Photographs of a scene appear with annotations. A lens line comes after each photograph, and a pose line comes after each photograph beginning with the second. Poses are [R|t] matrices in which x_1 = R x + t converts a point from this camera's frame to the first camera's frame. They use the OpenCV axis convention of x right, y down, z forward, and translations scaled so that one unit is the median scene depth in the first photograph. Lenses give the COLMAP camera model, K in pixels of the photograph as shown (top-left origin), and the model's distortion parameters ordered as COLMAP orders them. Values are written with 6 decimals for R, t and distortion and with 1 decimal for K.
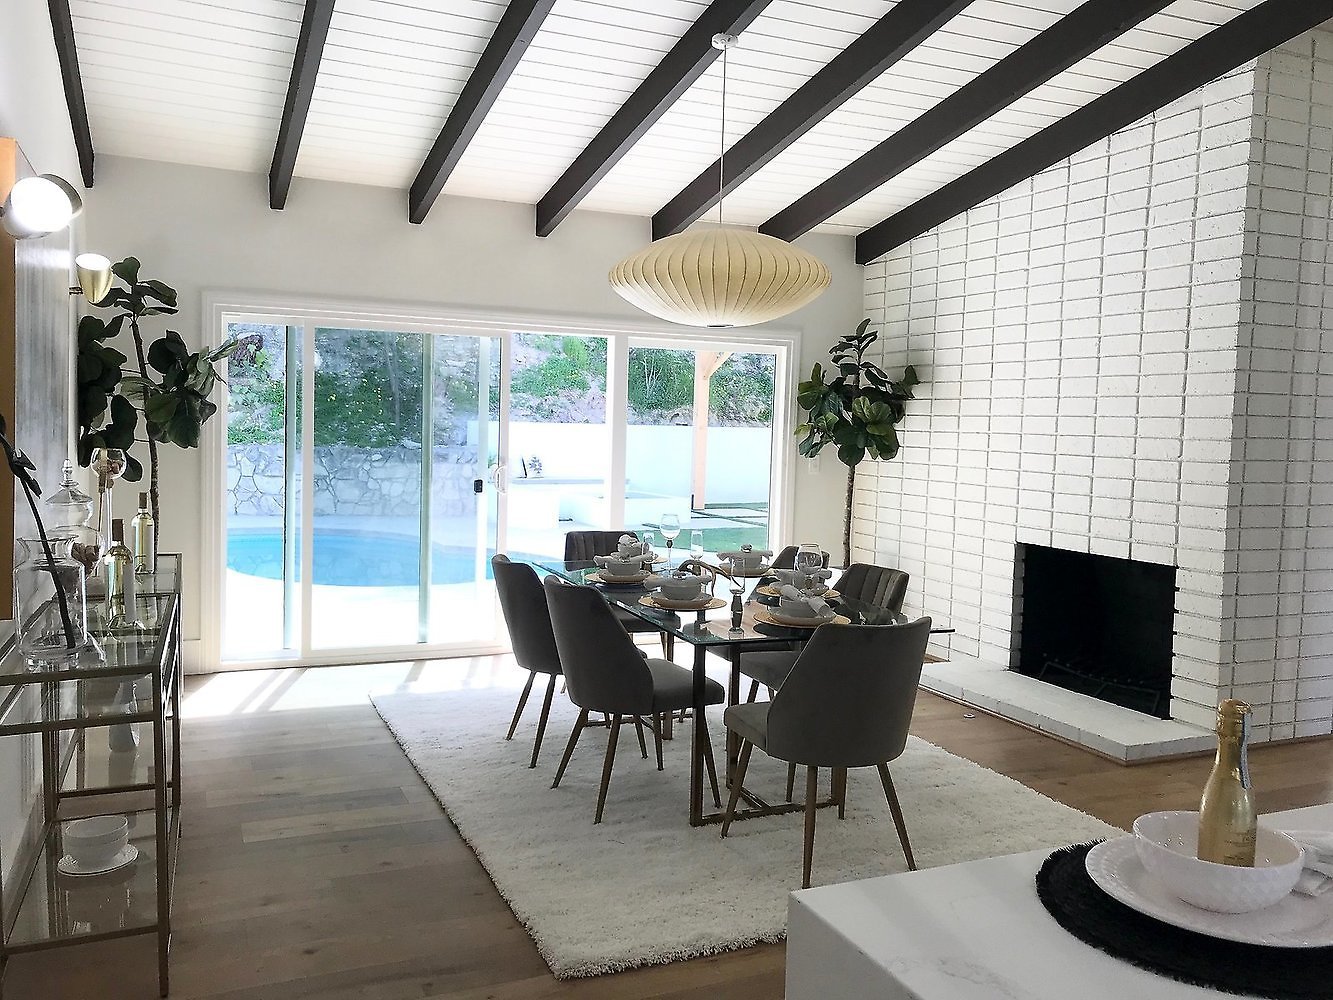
lens RADIAL K [[1088.4, 0, 656.7], [0, 1088.4, 494.2], [0, 0, 1]] dist [0.028147, -0.009629]
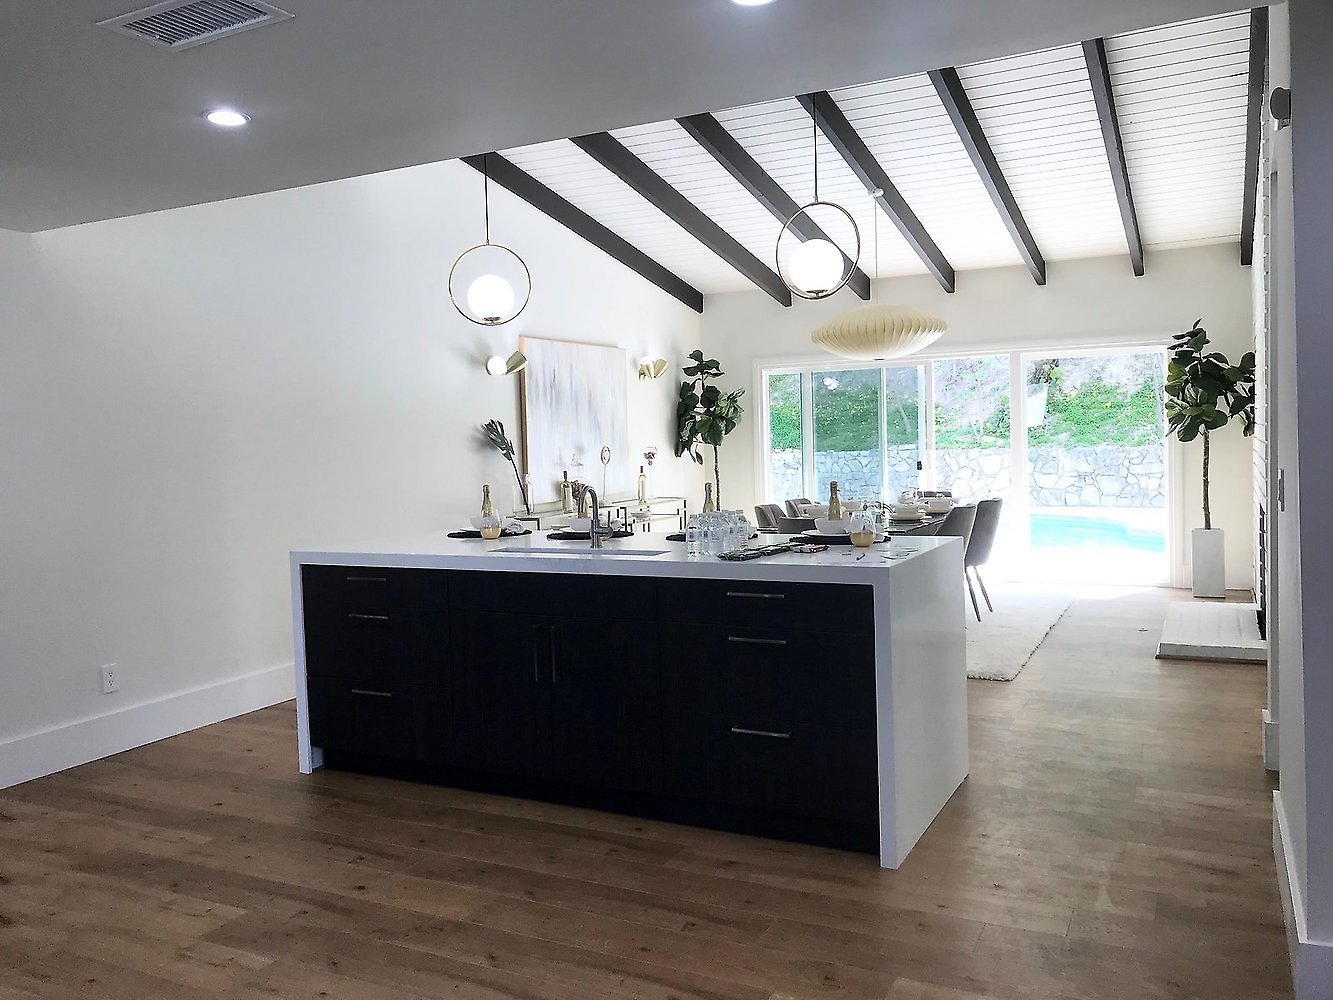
lens RADIAL K [[1088.4, 0, 656.7], [0, 1088.4, 494.2], [0, 0, 1]] dist [0.028147, -0.009629]
pose [[0.629064, -0.003616, -0.777345, 0.977770], [-0.004806, 0.999952, -0.008541, 0.058741], [0.777339, 0.009108, 0.629016, -0.277742]]
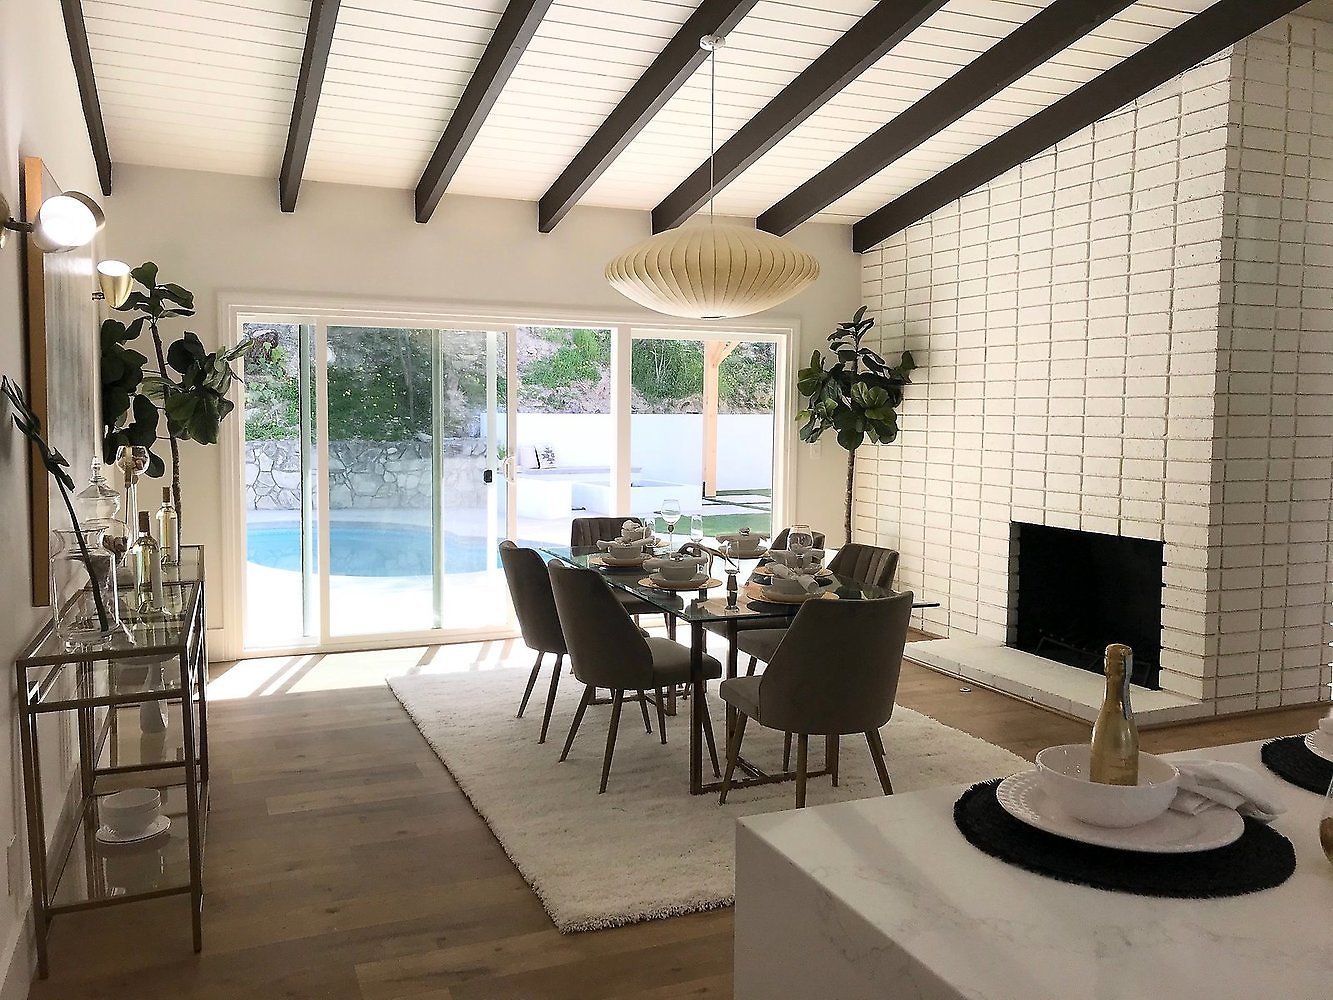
lens RADIAL K [[1088.3, 0, 659.3], [0, 1088.3, 496.8], [0, 0, 1]] dist [0.026872, -0.004636]
pose [[0.999743, -0.017839, -0.013955, 0.015860], [0.018014, 0.999760, 0.012493, 0.002506], [0.013729, -0.012741, 0.999825, -0.037228]]
